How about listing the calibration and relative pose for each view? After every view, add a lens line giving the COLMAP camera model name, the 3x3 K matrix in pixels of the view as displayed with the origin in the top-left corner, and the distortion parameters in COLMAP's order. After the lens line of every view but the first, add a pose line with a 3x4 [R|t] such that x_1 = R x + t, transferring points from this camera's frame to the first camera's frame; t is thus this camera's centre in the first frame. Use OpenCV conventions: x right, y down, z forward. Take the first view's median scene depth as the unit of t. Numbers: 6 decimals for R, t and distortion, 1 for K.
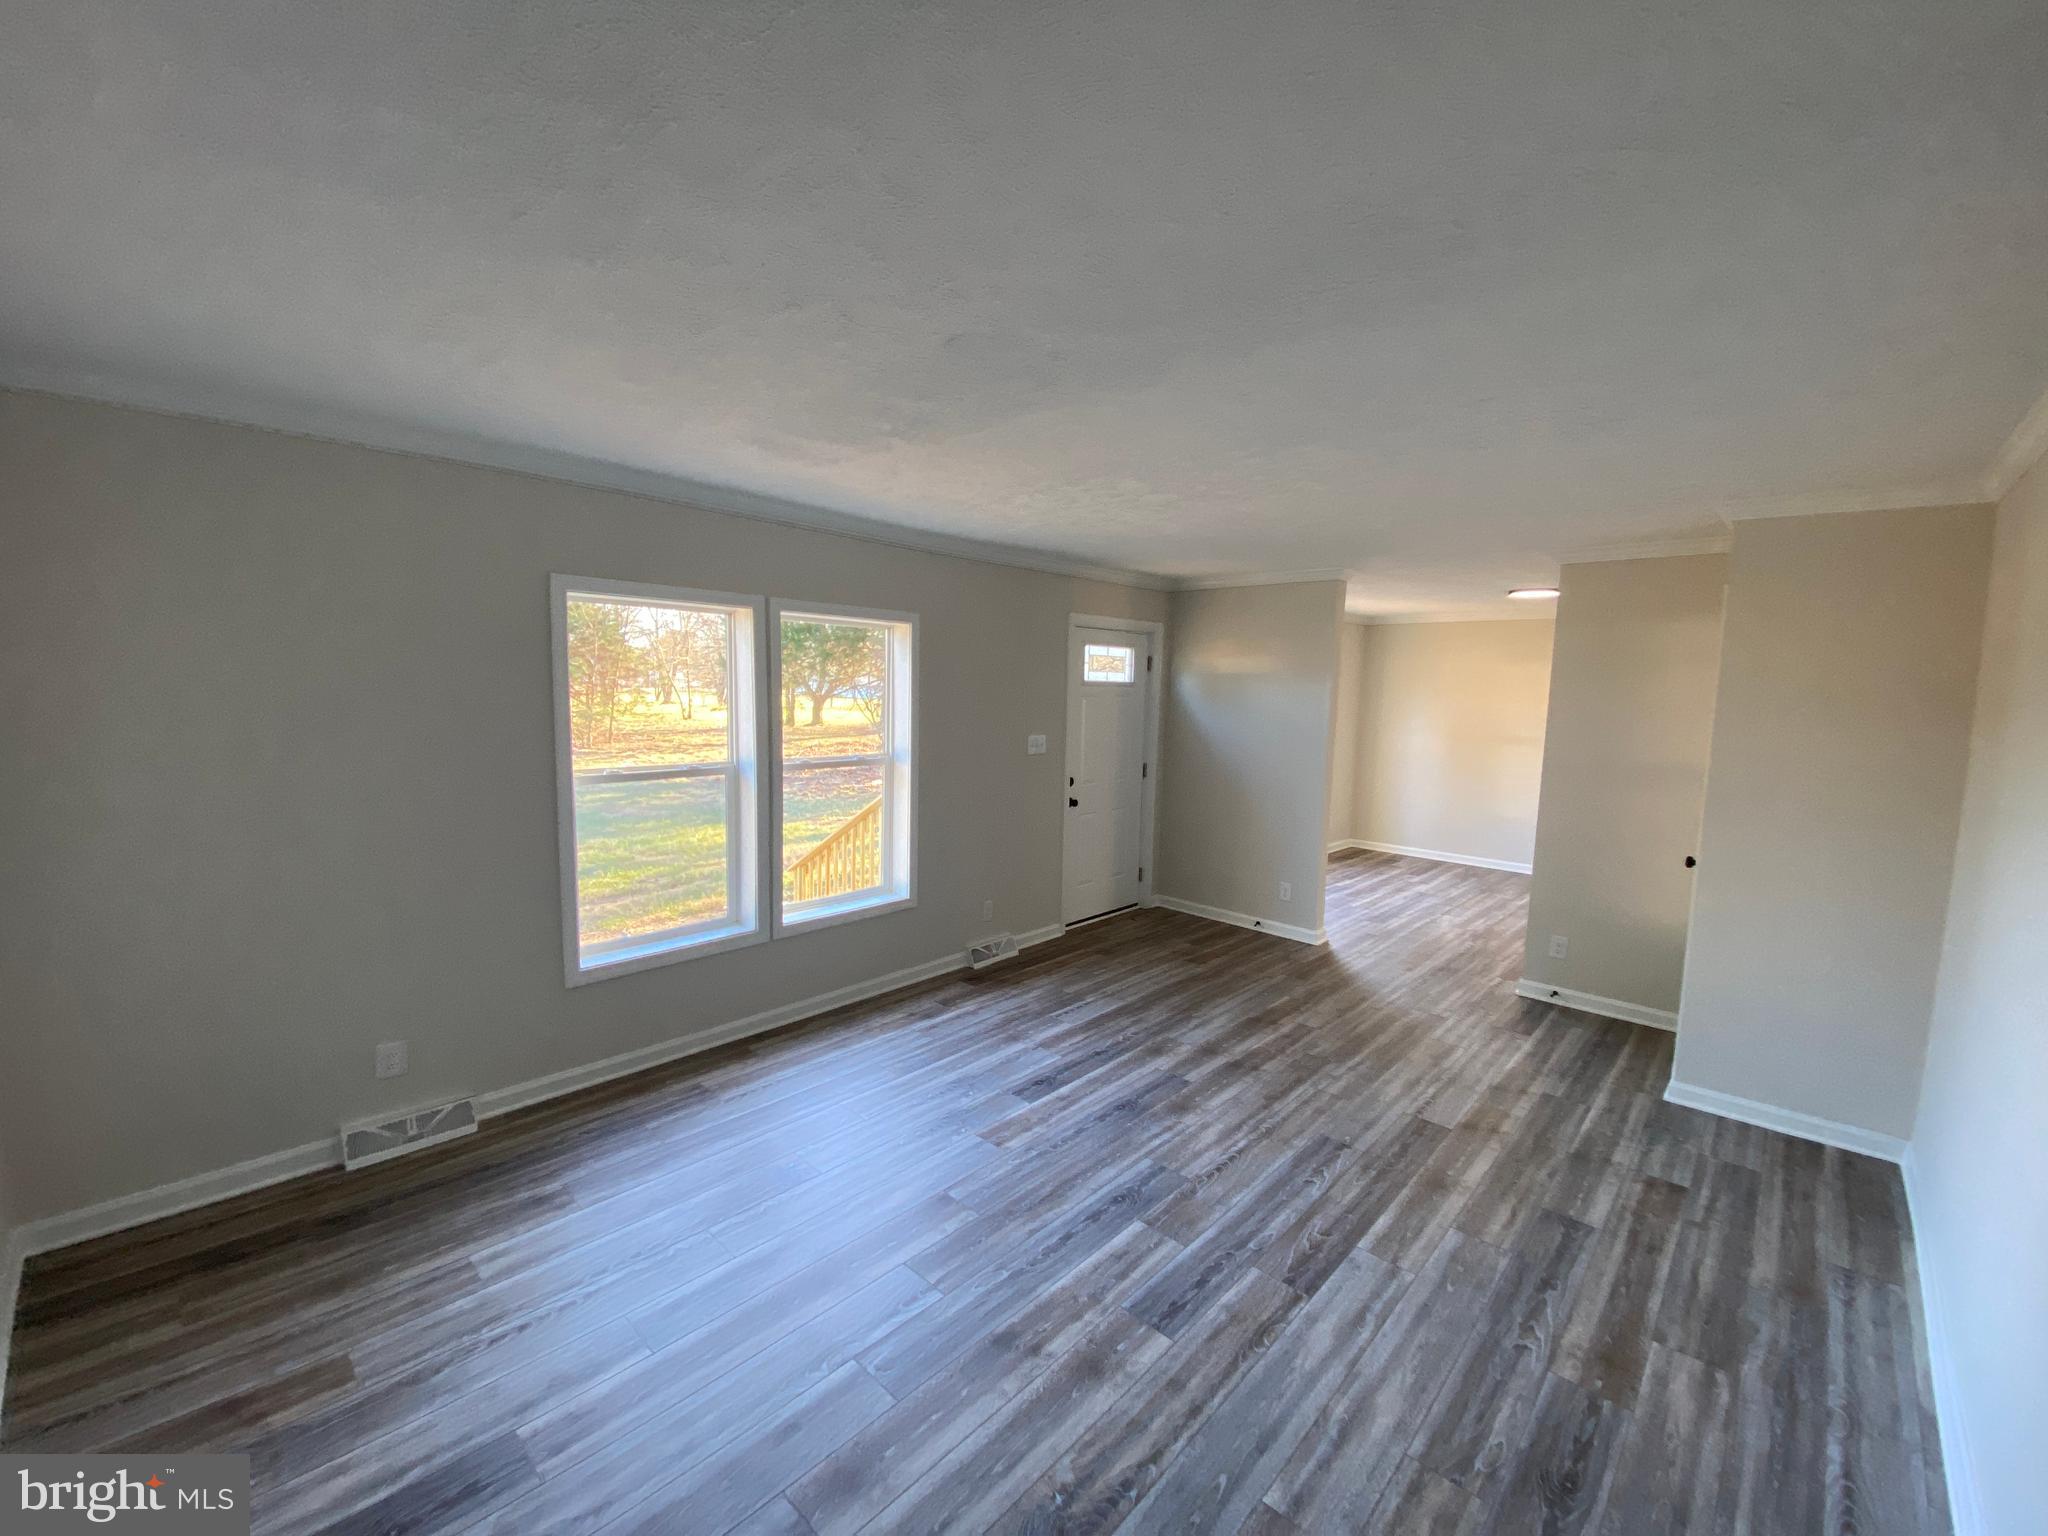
lens RADIAL K [[838.6, 0, 1017.2], [0, 838.6, 764.8], [0, 0, 1]] dist [0.017506, -0.015921]
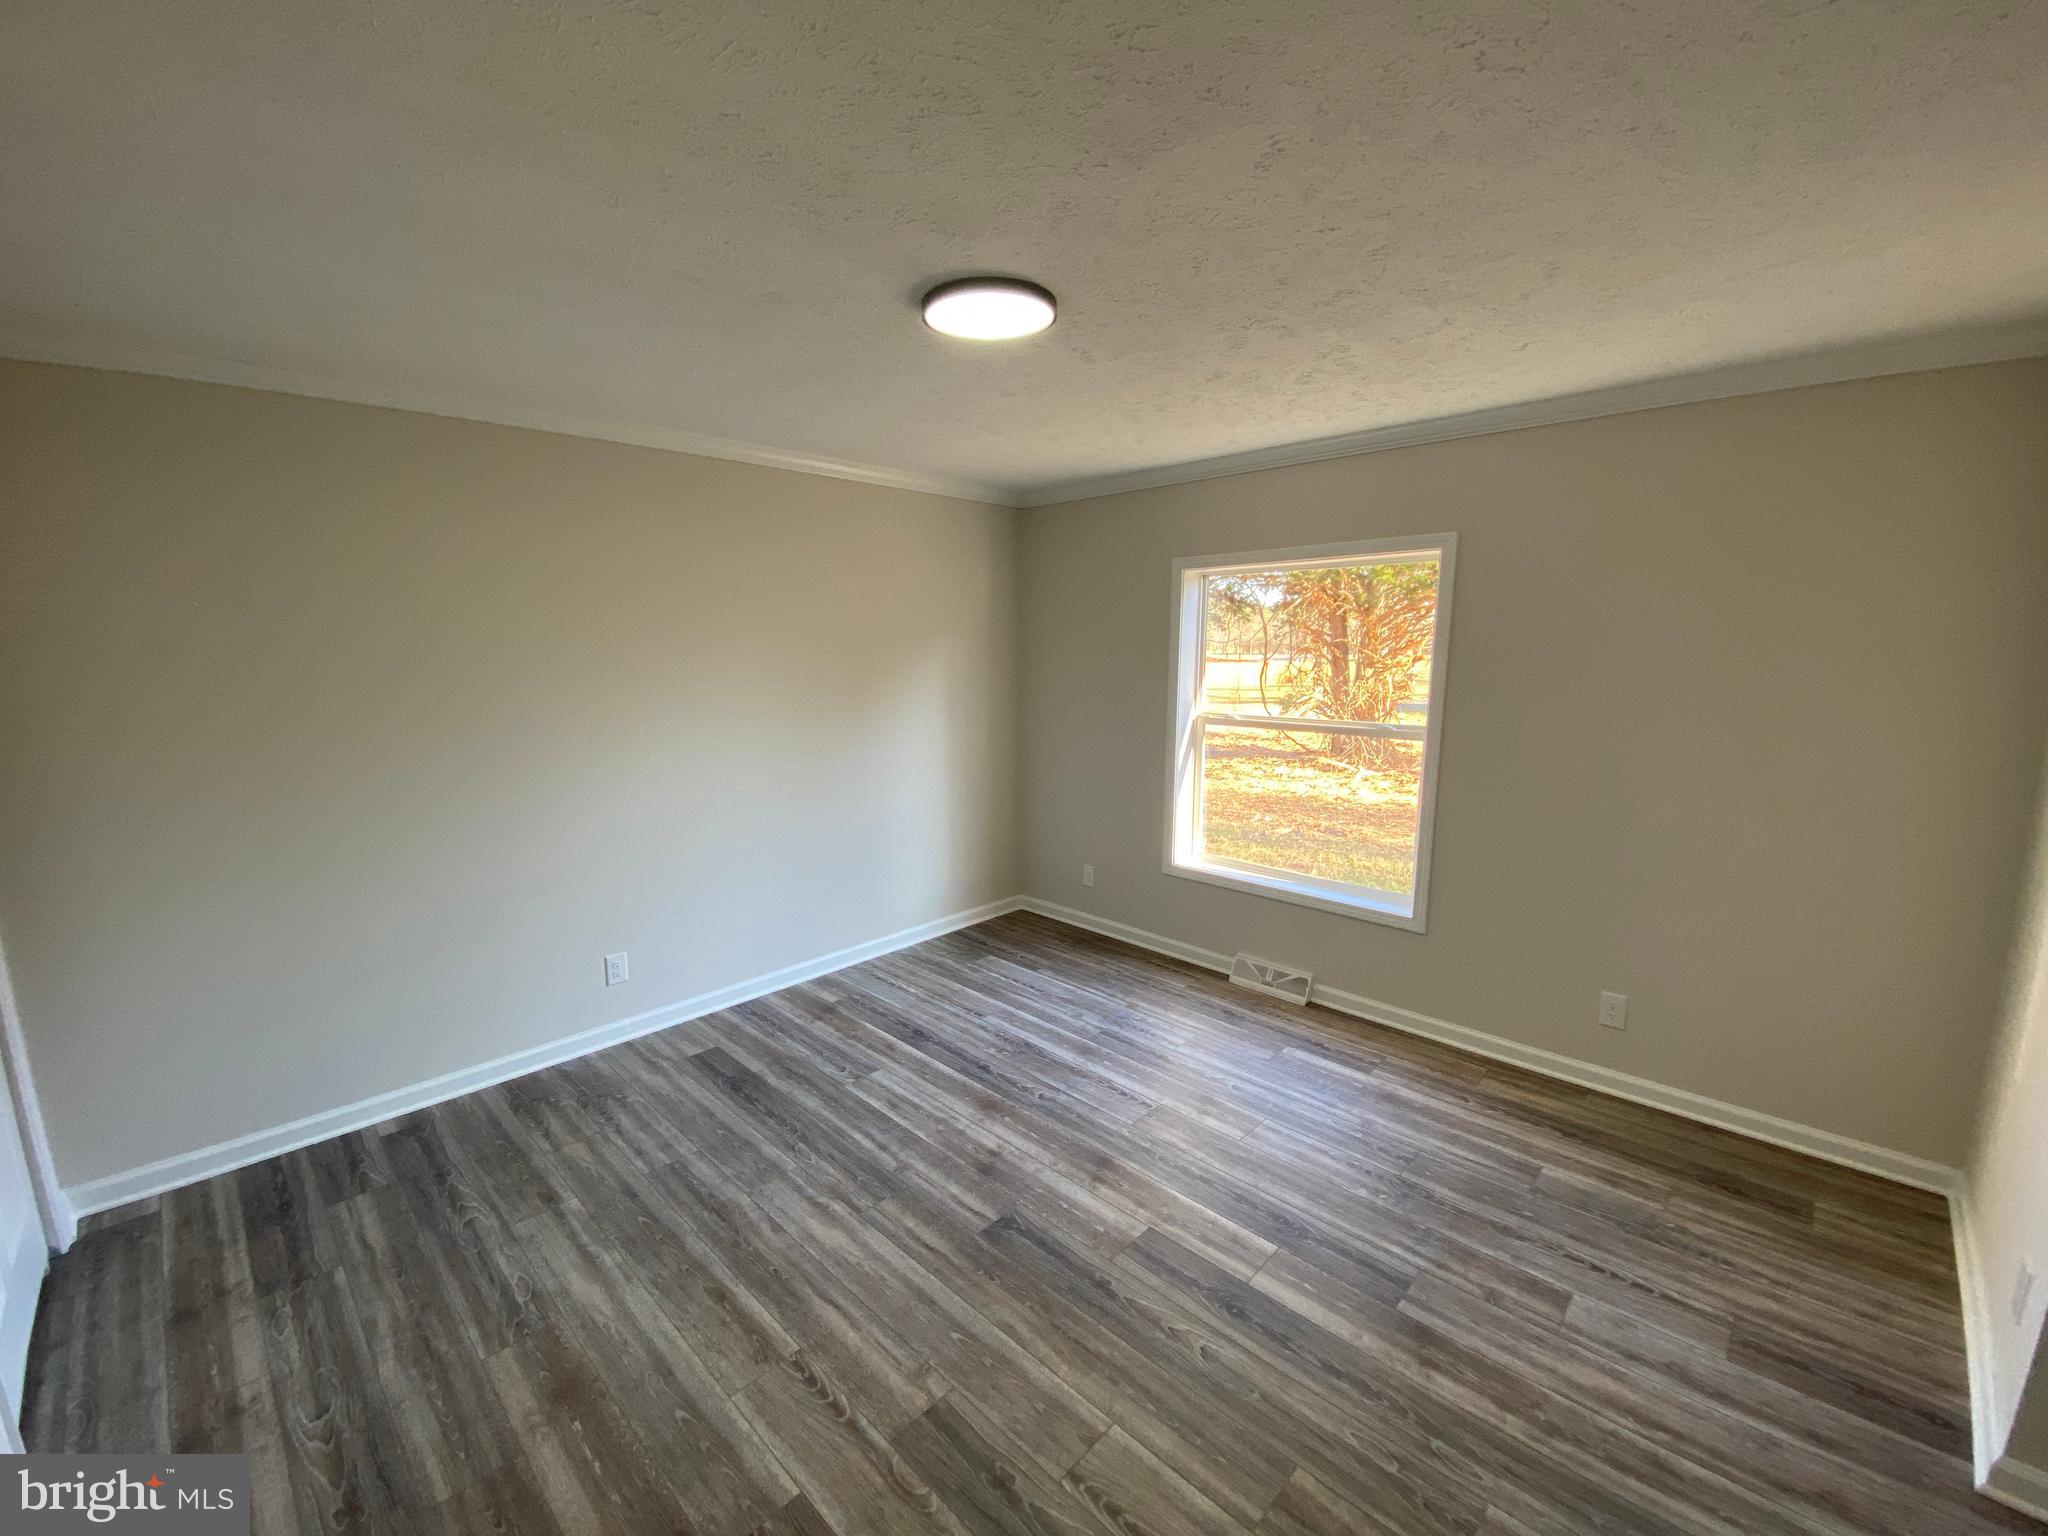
lens RADIAL K [[838.6, 0, 1025.5], [0, 838.6, 769.1], [0, 0, 1]] dist [0.017506, -0.015921]
pose [[-0.017277, 0.132608, -0.991018, 0.915844], [-0.094053, 0.986555, 0.133650, -0.062345], [0.995417, 0.095517, -0.004572, 0.963832]]
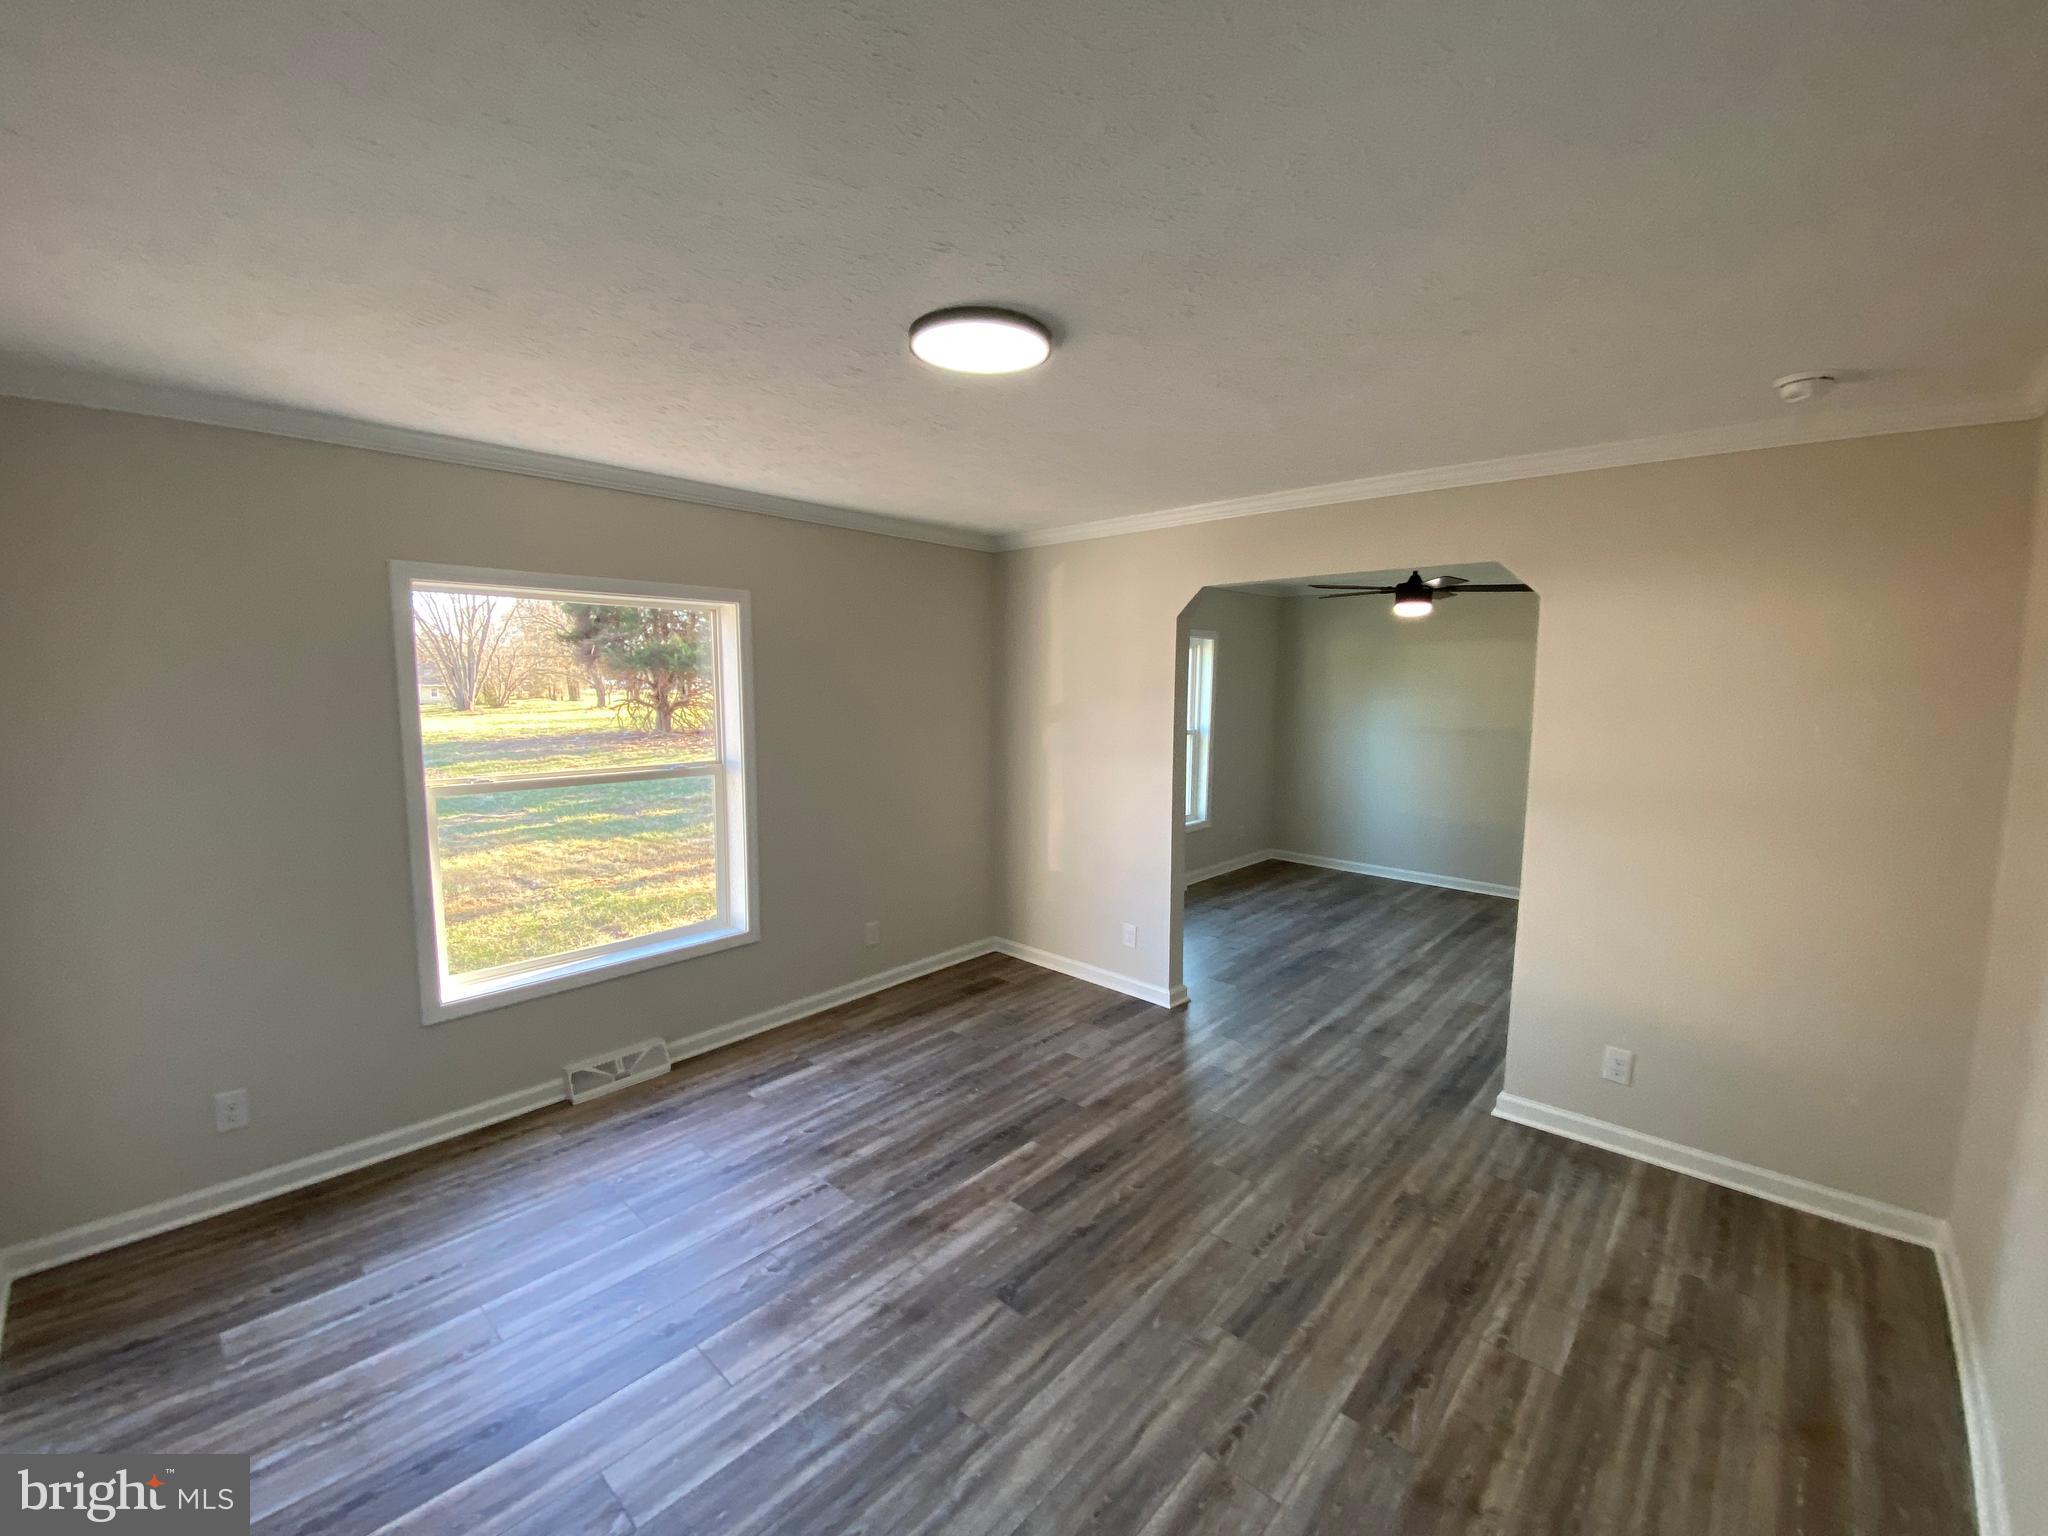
lens RADIAL K [[838.6, 0, 1027.1], [0, 838.6, 748.1], [0, 0, 1]] dist [0.017506, -0.015921]
pose [[0.999675, -0.021691, 0.013413, 0.110718], [0.021786, 0.999738, -0.007006, -0.011004], [-0.013257, 0.007296, 0.999886, 0.124297]]
